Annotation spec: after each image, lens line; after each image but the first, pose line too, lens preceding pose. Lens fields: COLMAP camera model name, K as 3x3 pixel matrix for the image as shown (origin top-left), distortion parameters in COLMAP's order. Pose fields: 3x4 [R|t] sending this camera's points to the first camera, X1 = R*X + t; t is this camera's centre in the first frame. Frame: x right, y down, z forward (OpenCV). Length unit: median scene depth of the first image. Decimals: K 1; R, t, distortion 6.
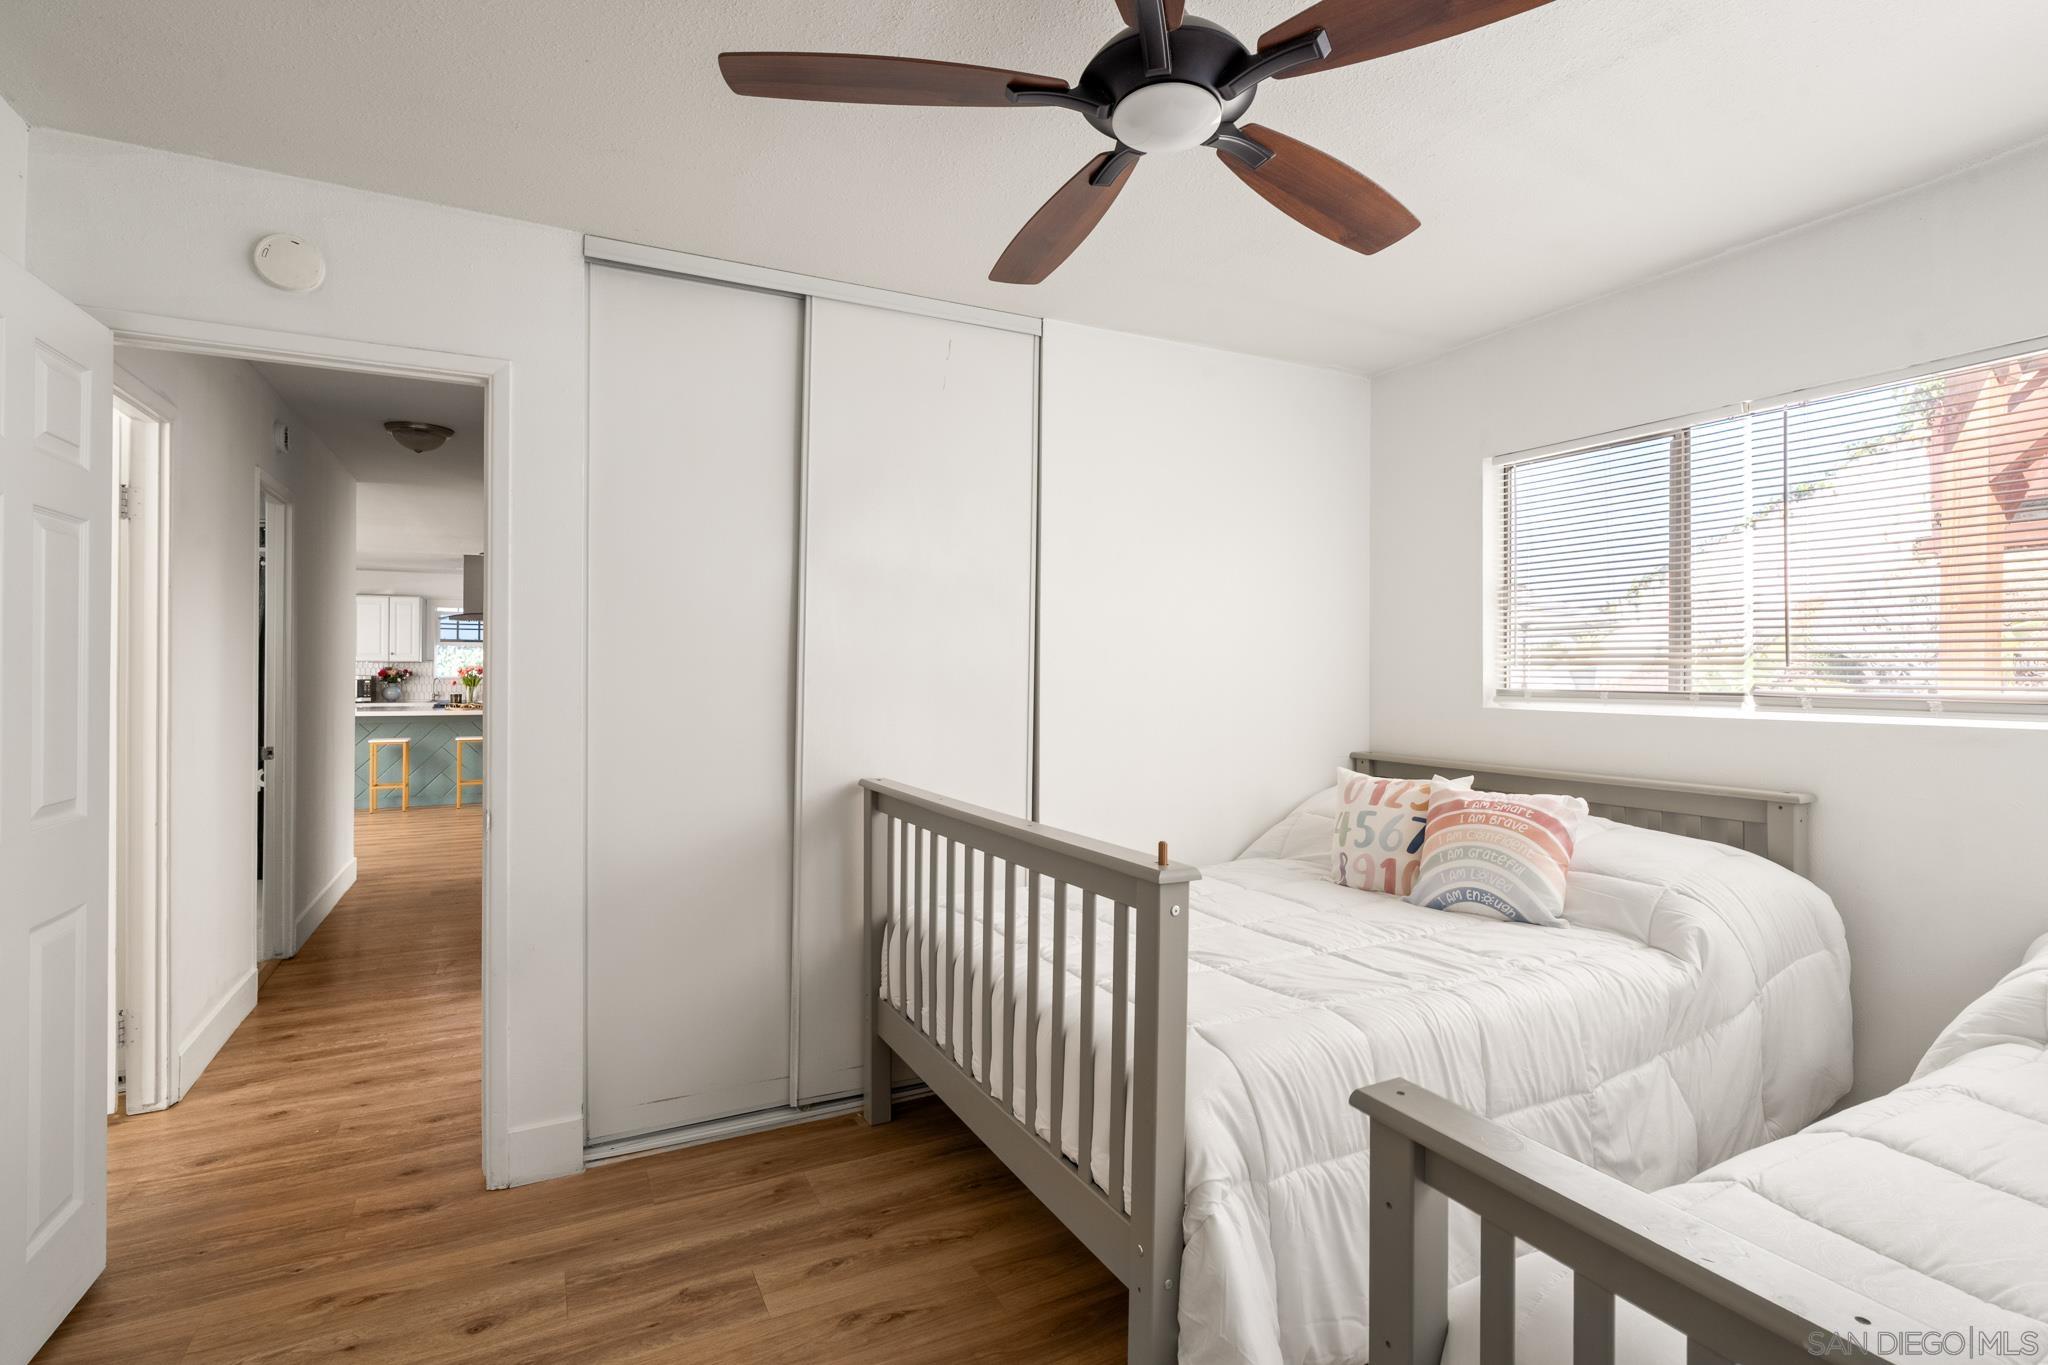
lens RADIAL K [[991.4, 0, 1036.5], [0, 991.4, 681.3], [0, 0, 1]] dist [0.005688, 0.001111]
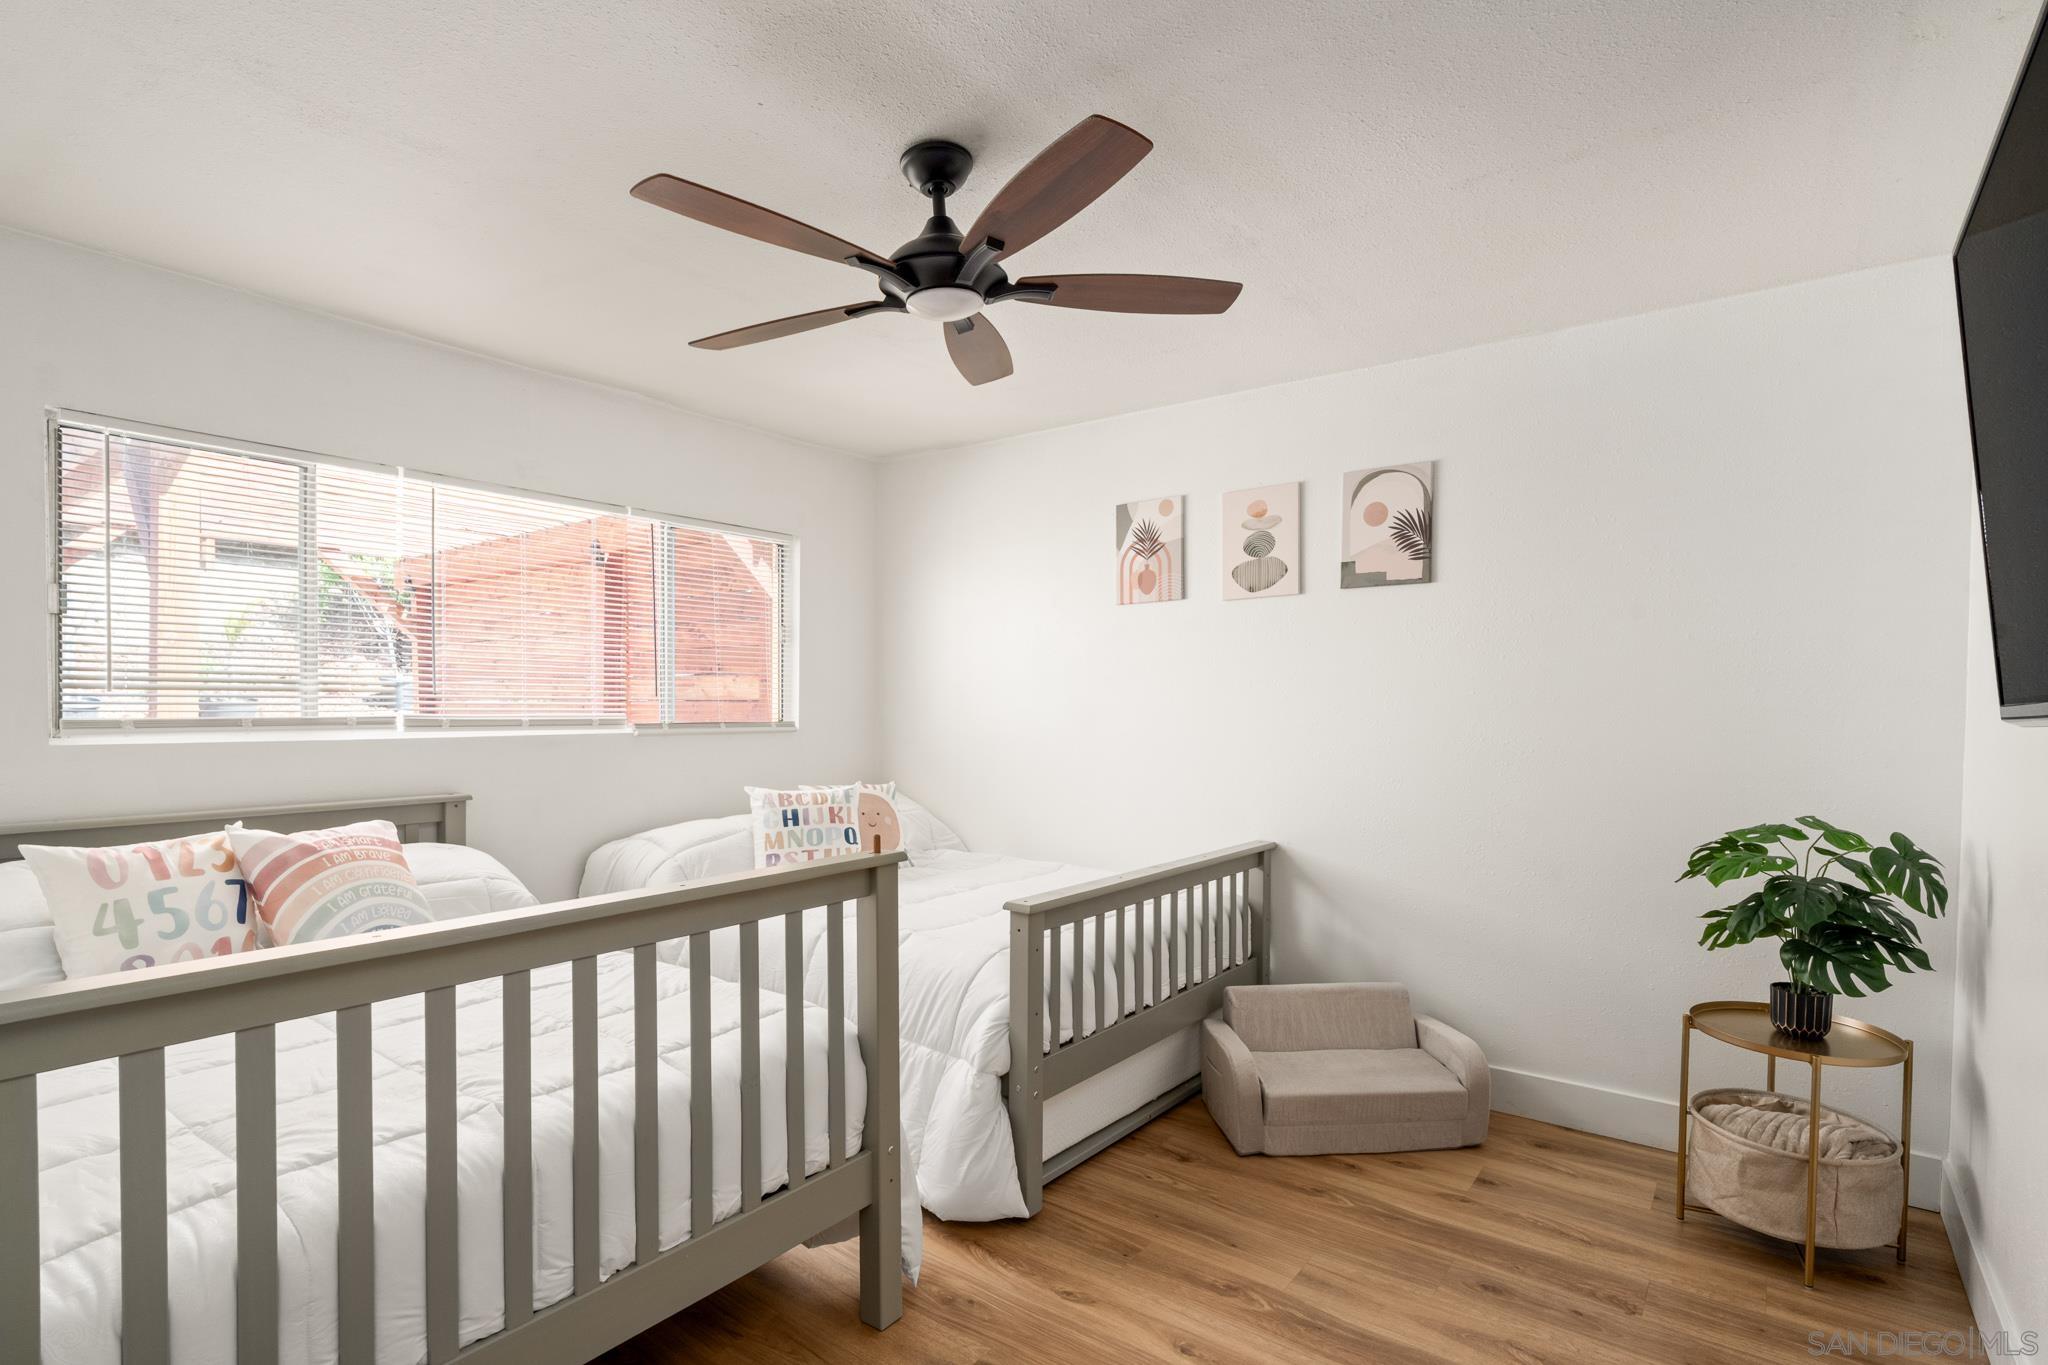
lens RADIAL K [[991.4, 0, 1032.2], [0, 991.4, 694.7], [0, 0, 1]] dist [0.005688, 0.001111]
pose [[-0.432280, -0.001377, 0.901738, -0.660296], [-0.004443, 0.999990, -0.000603, -0.018048], [-0.901729, -0.004267, -0.432282, 0.785508]]
